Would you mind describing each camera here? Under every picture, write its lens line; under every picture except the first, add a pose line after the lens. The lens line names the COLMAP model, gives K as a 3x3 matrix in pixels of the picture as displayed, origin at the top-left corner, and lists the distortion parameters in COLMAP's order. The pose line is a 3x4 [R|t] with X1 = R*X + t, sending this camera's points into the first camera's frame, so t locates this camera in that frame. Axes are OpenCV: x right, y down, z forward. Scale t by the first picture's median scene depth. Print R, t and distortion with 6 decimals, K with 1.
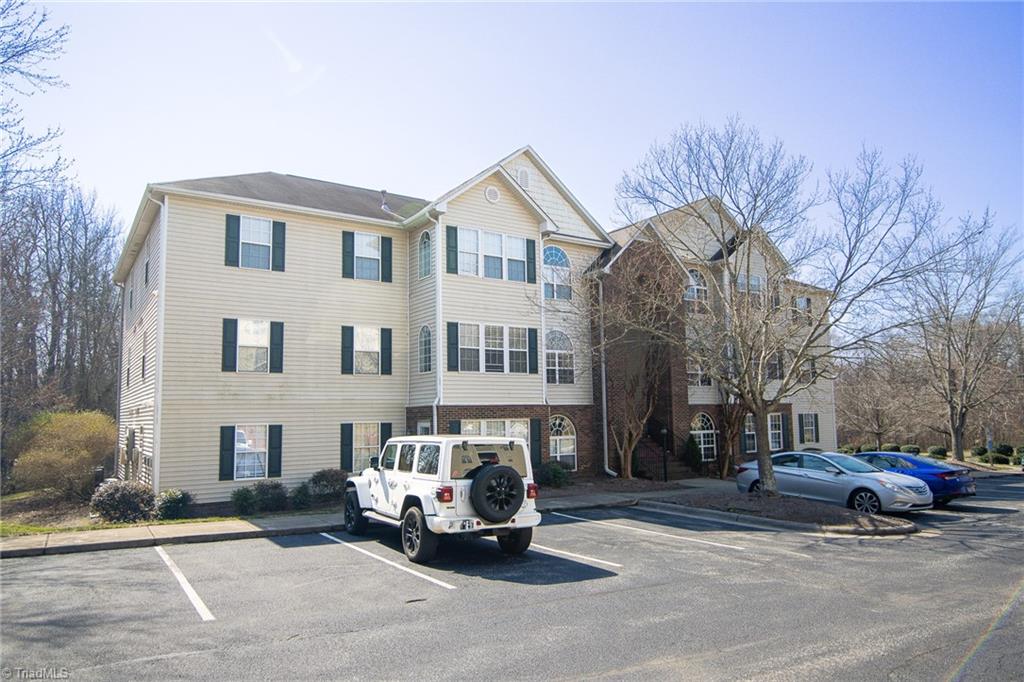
lens RADIAL K [[670.9, 0, 511.7], [0, 670.9, 359.3], [0, 0, 1]] dist [0.000543, 0.000019]
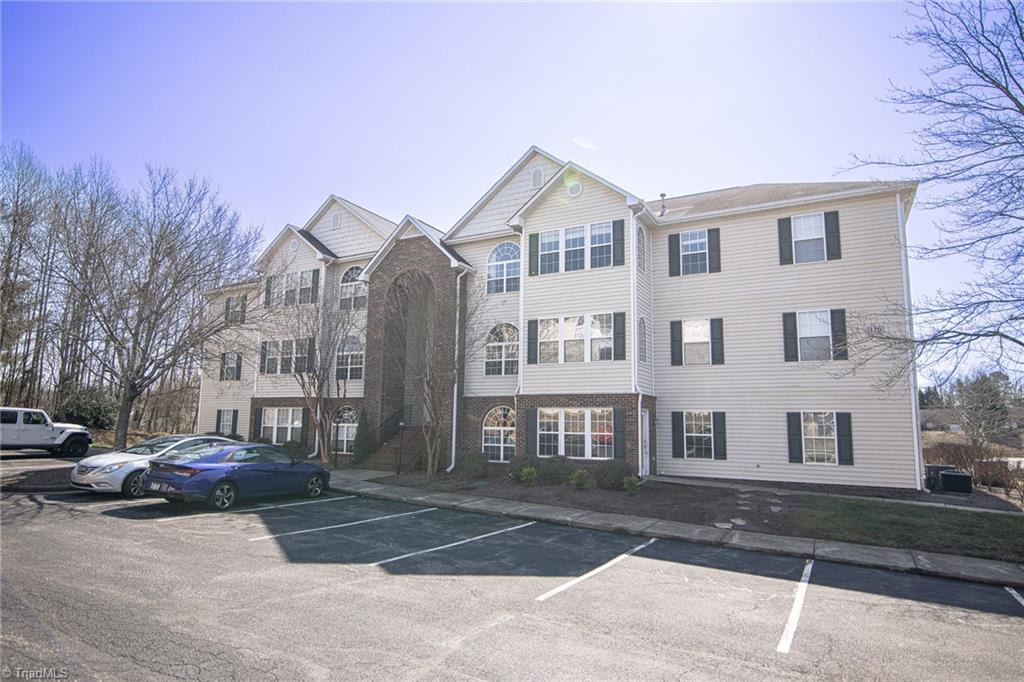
lens RADIAL K [[600.2, 0, 512.0], [0, 600.2, 341.0], [0, 0, 1]] dist [-0.002381, -0.000260]
pose [[0.450299, -0.088128, -0.888518, 0.376444], [0.072245, 0.995450, -0.062121, 0.018645], [0.889950, -0.036218, 0.454617, 0.250595]]
